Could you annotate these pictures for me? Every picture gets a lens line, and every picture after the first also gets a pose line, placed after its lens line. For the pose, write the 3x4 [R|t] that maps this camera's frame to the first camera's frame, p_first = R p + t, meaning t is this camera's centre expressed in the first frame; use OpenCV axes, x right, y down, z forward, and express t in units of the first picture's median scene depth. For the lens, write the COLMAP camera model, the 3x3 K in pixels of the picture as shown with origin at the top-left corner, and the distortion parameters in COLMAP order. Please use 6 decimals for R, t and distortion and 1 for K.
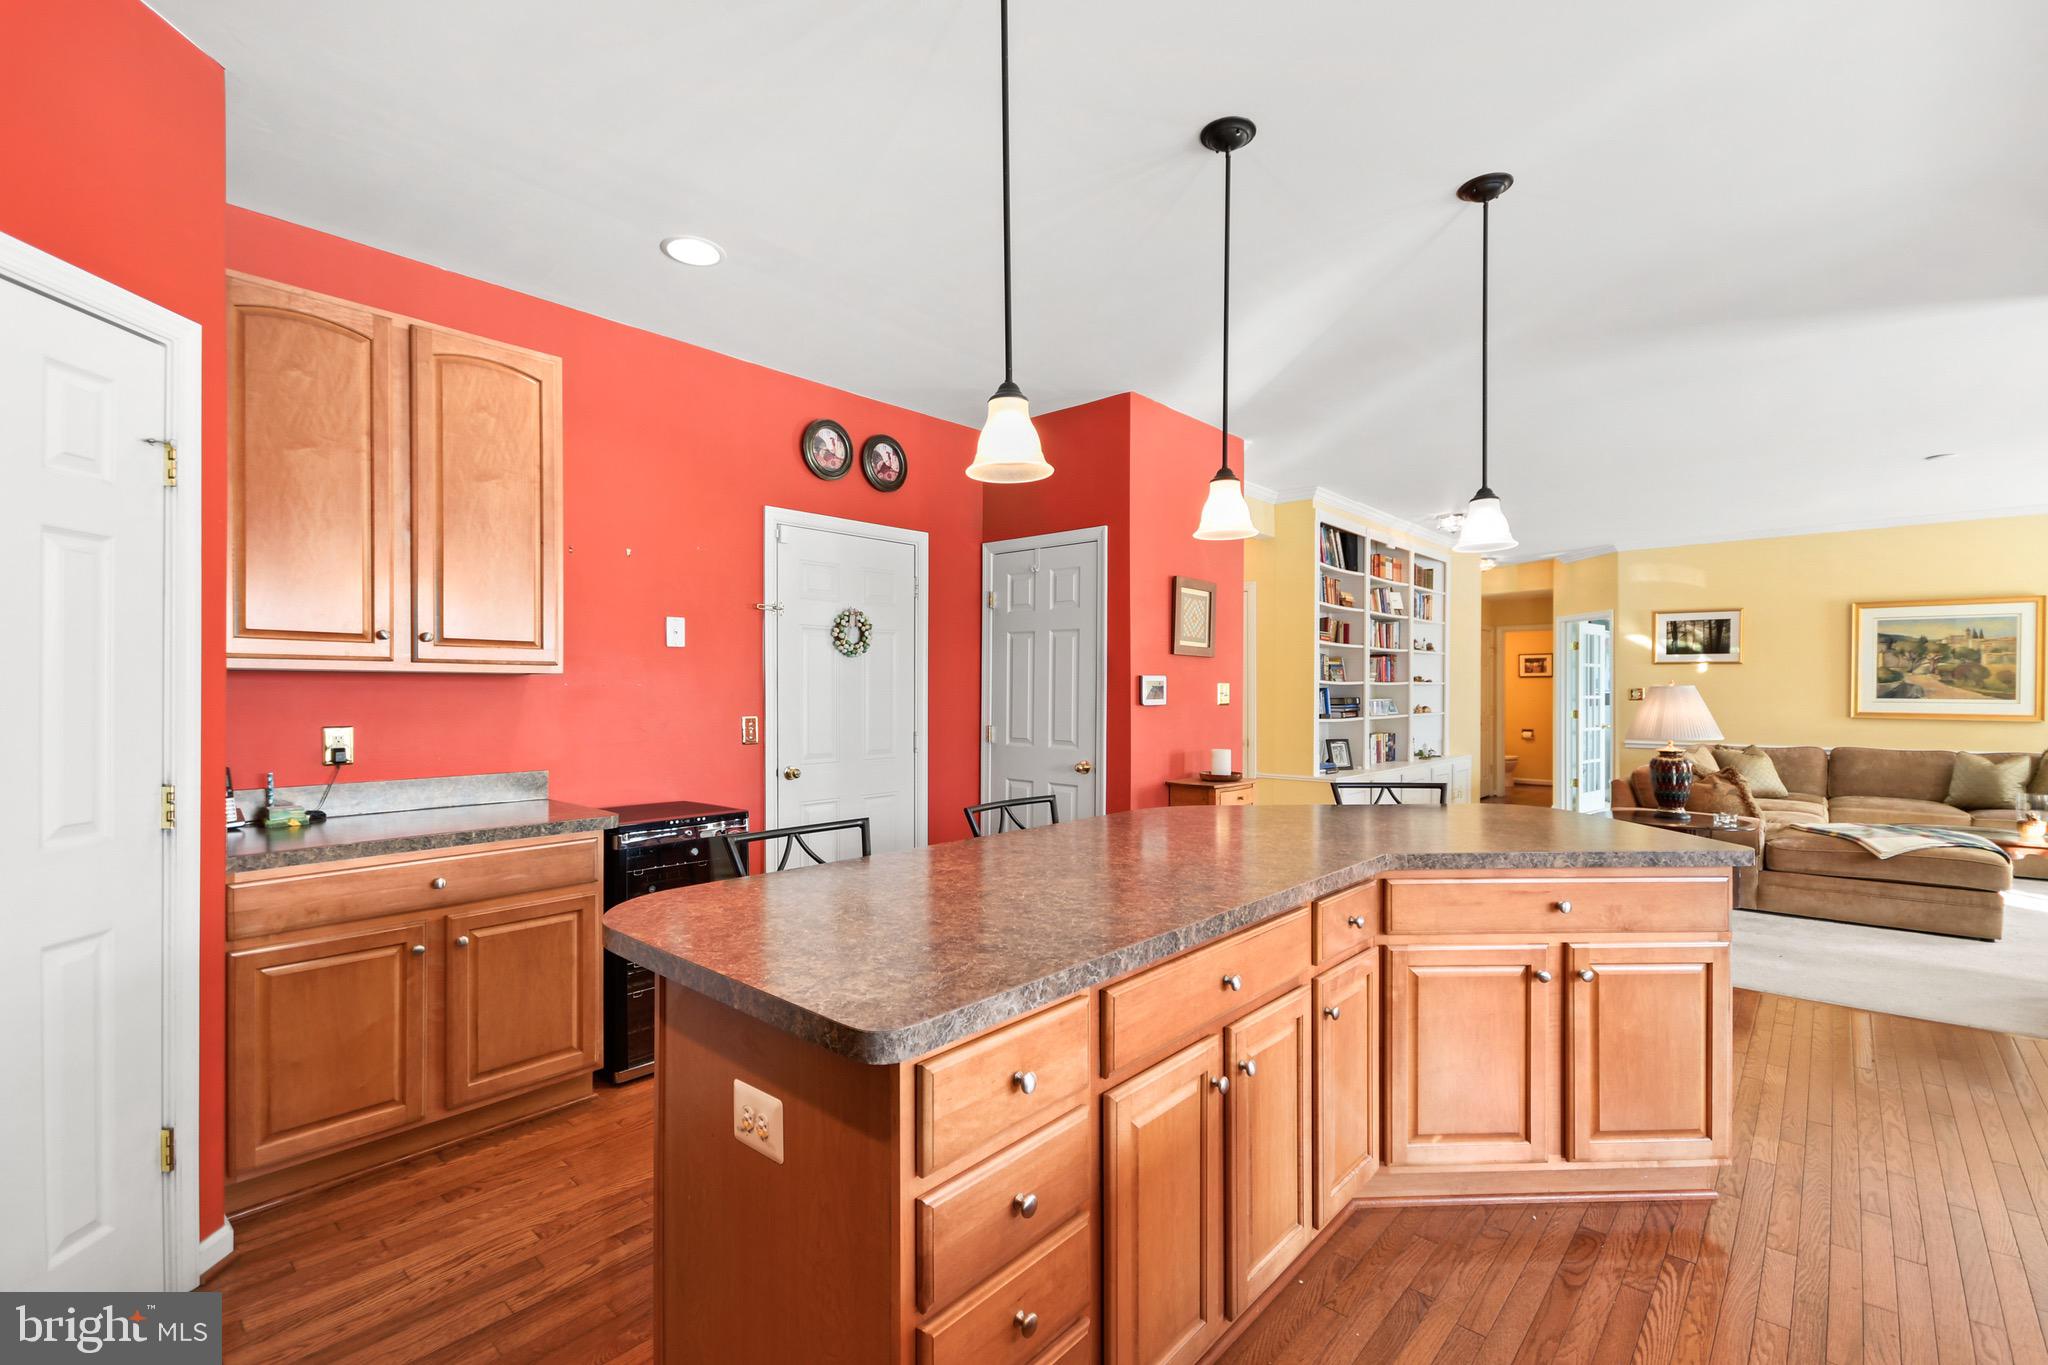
lens RADIAL K [[894.5, 0, 1013.7], [0, 894.5, 700.5], [0, 0, 1]] dist [0.020558, -0.012065]
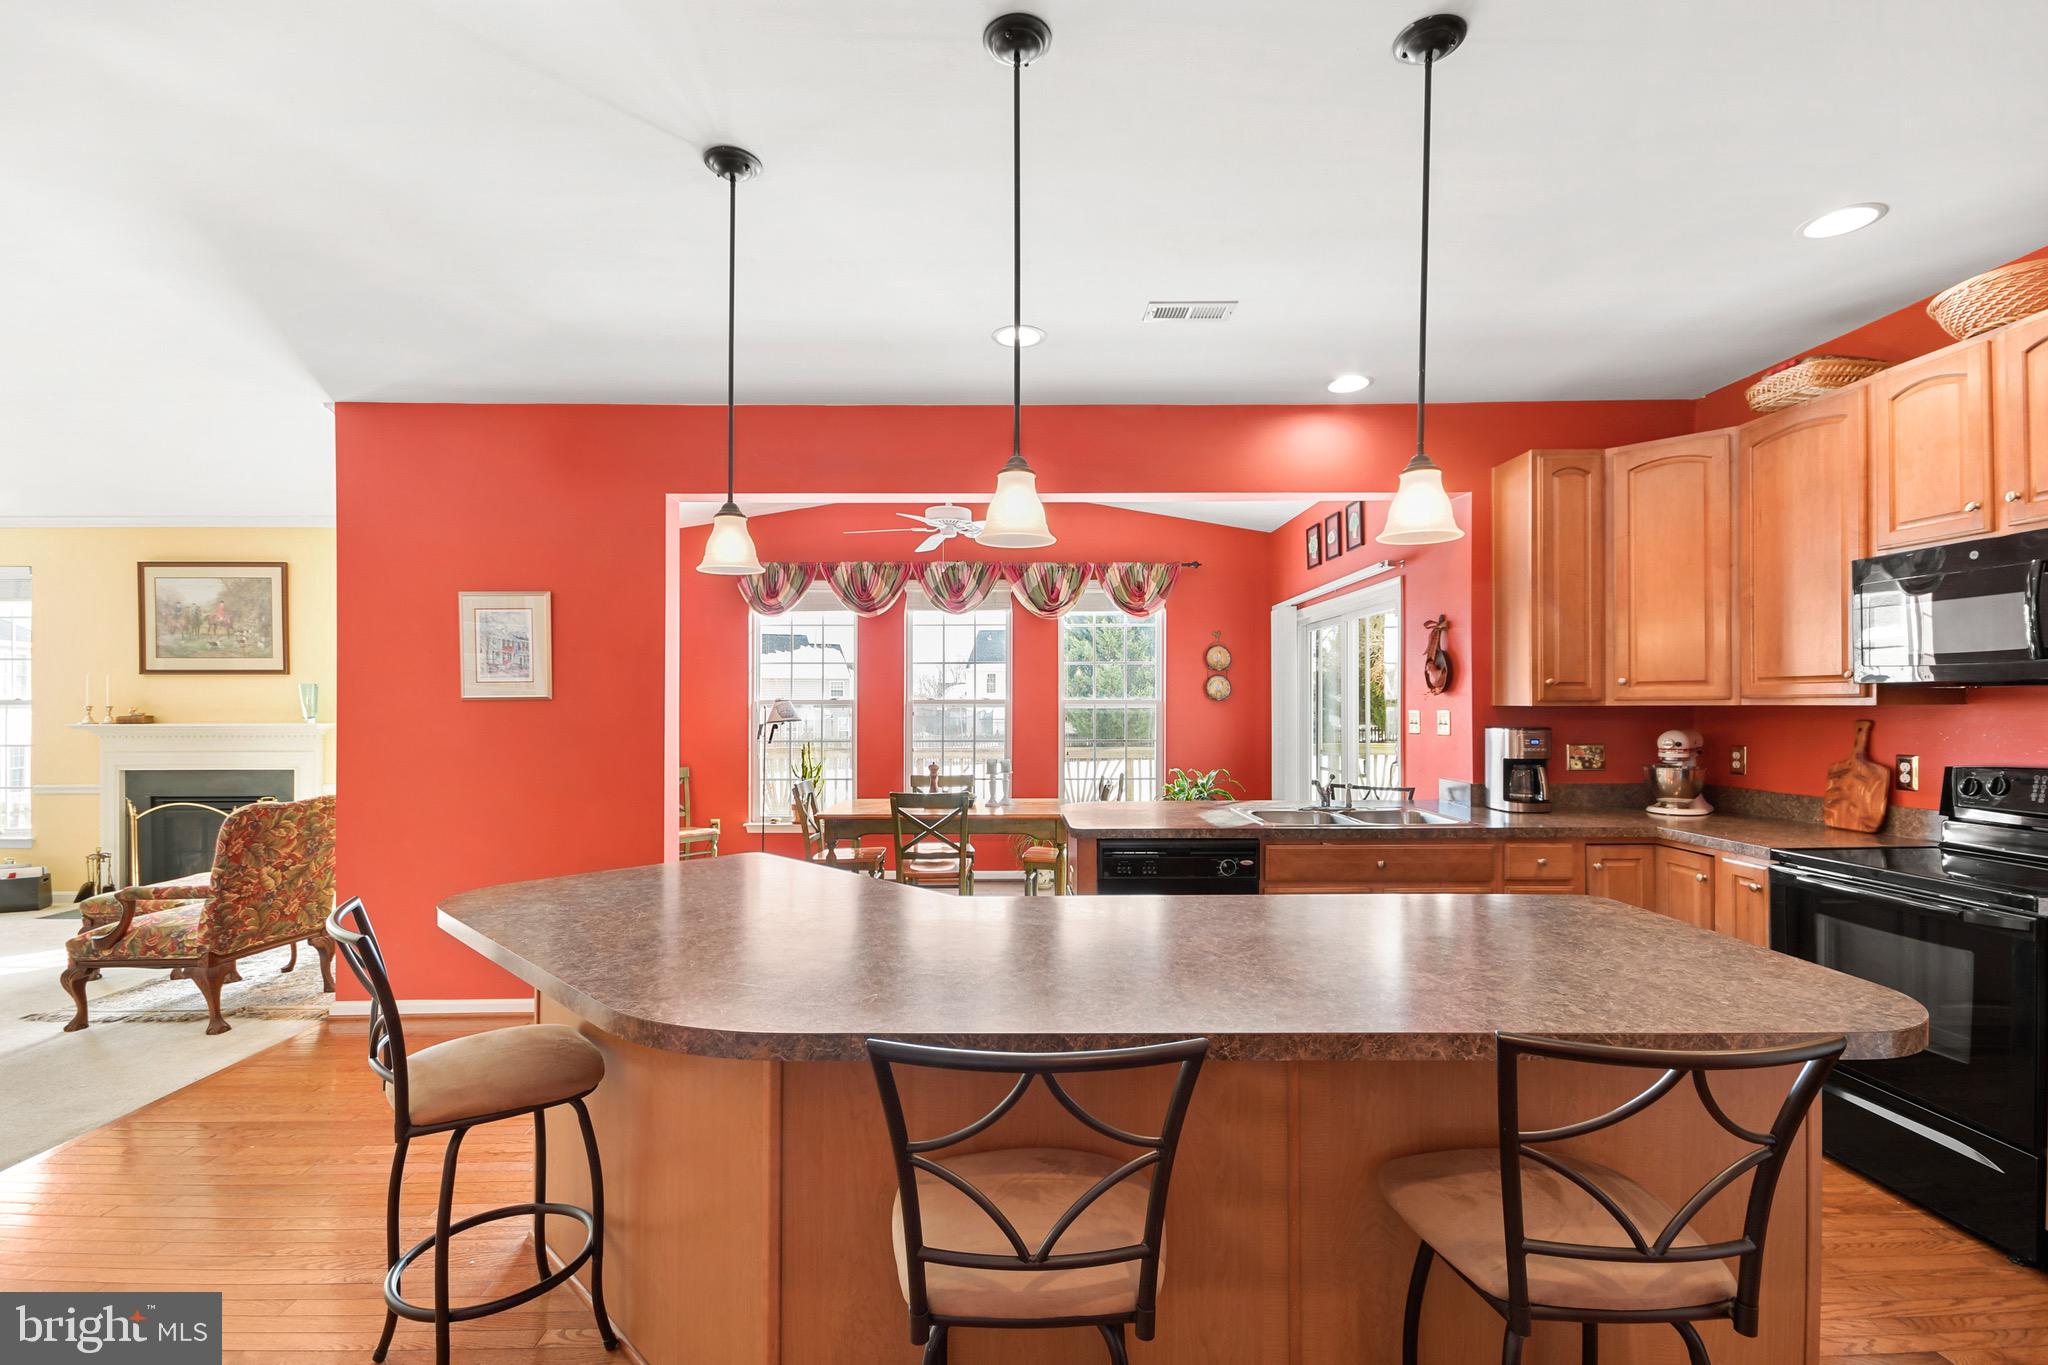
lens RADIAL K [[894.5, 0, 1013.7], [0, 894.5, 700.5], [0, 0, 1]] dist [0.020558, -0.012065]
pose [[-0.680253, 0.006363, 0.732950, -0.159206], [0.010218, 0.999947, 0.000802, -0.021114], [-0.732907, 0.008035, -0.680282, 0.727673]]
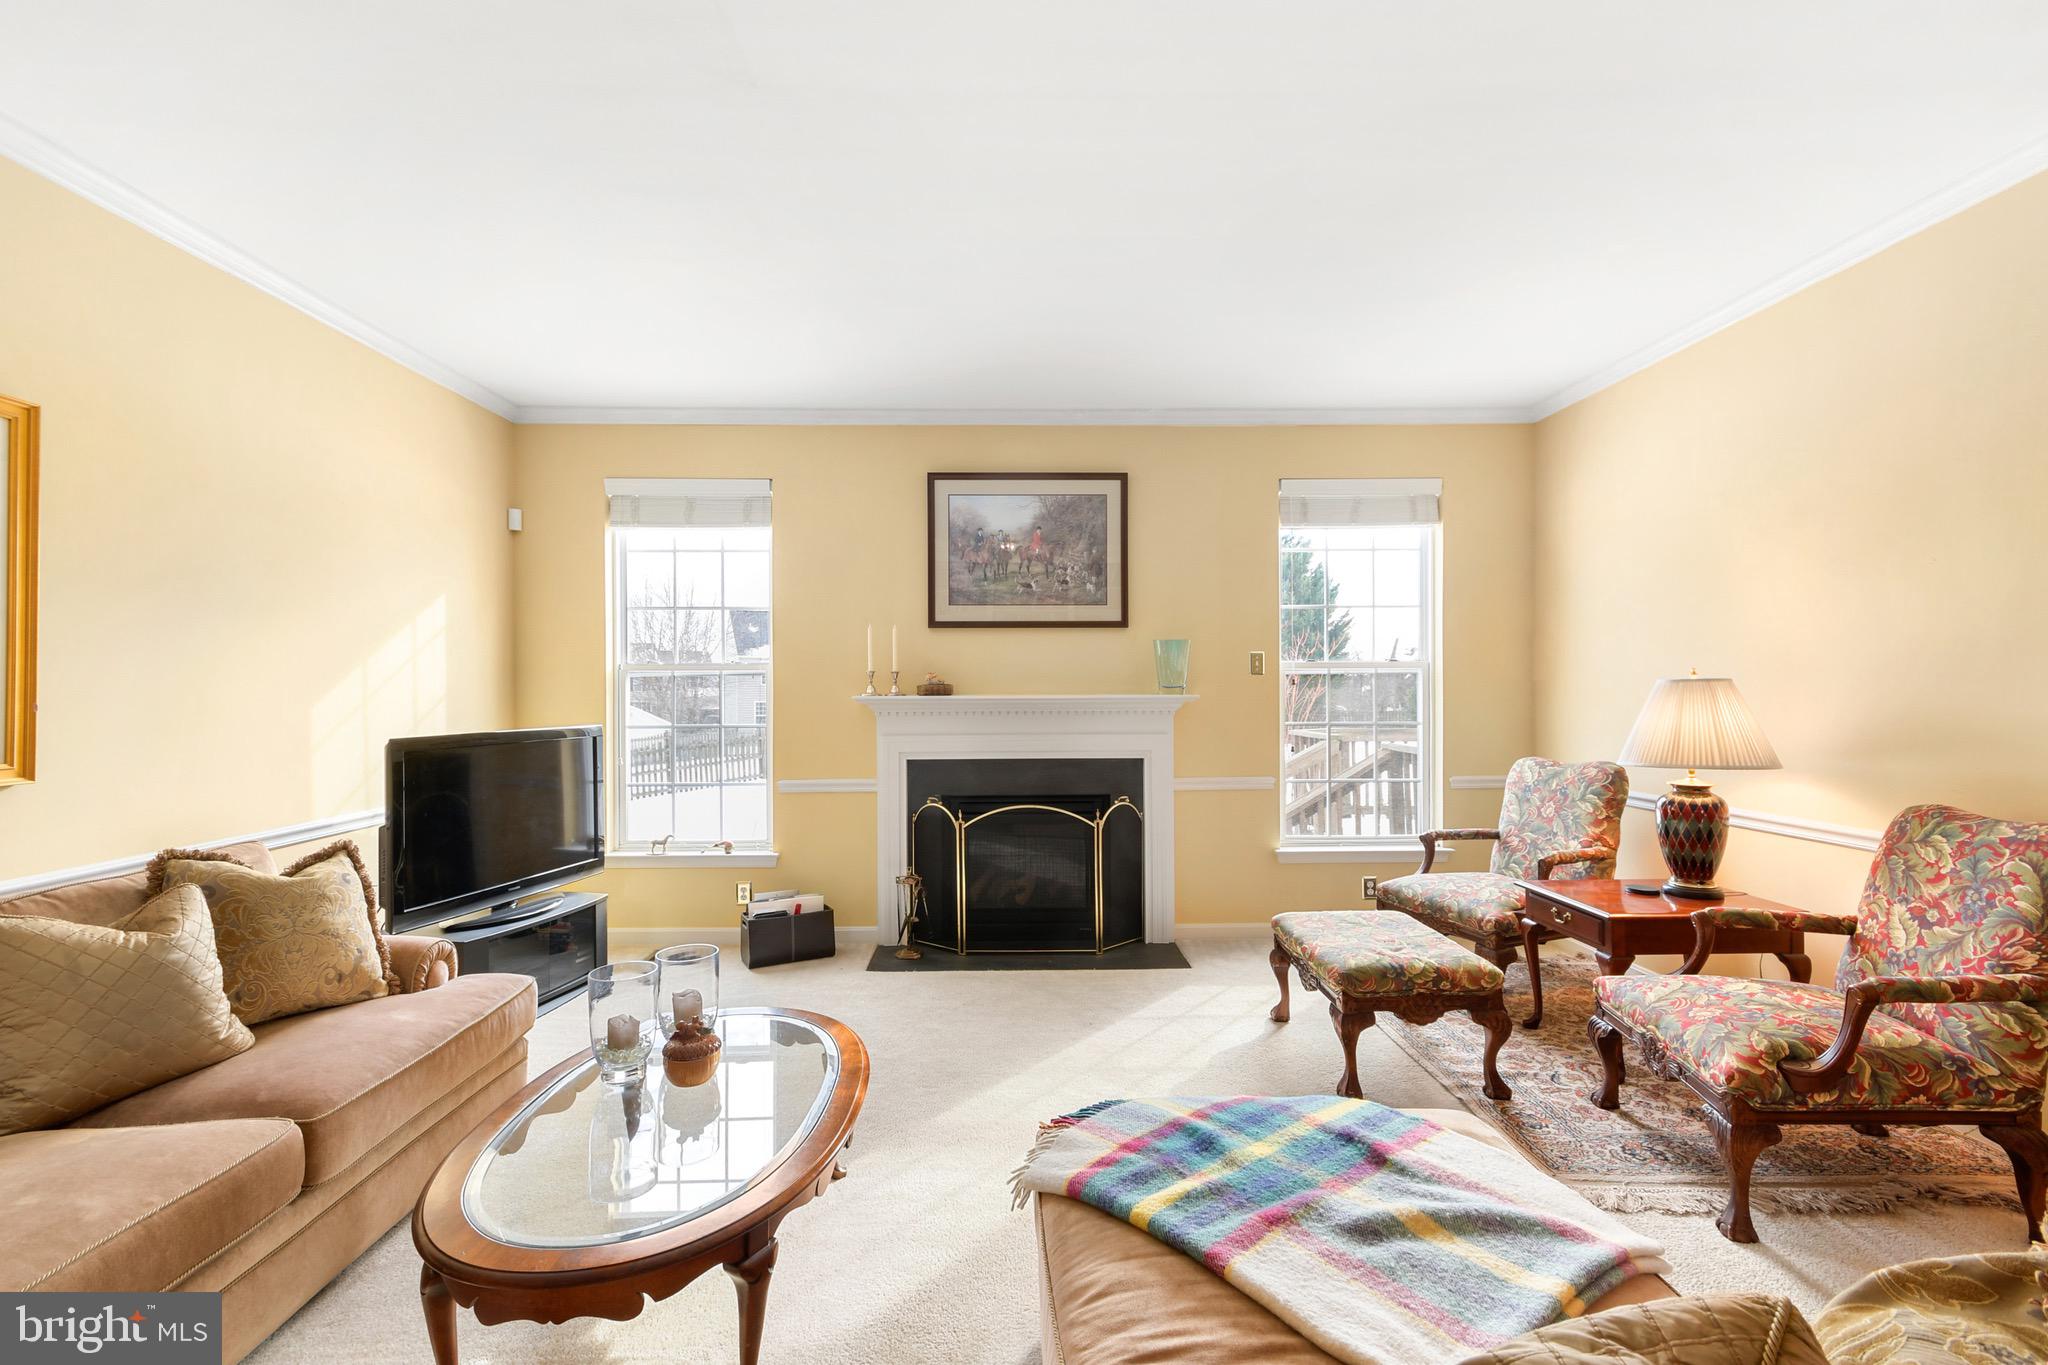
lens RADIAL K [[907.0, 0, 1019.5], [0, 907.0, 697.3], [0, 0, 1]] dist [0.019138, -0.000015]
pose [[-0.685598, -0.004027, 0.727969, 0.893330], [0.012079, 0.999784, 0.016907, -0.012750], [-0.727880, 0.020384, -0.685401, 1.350423]]
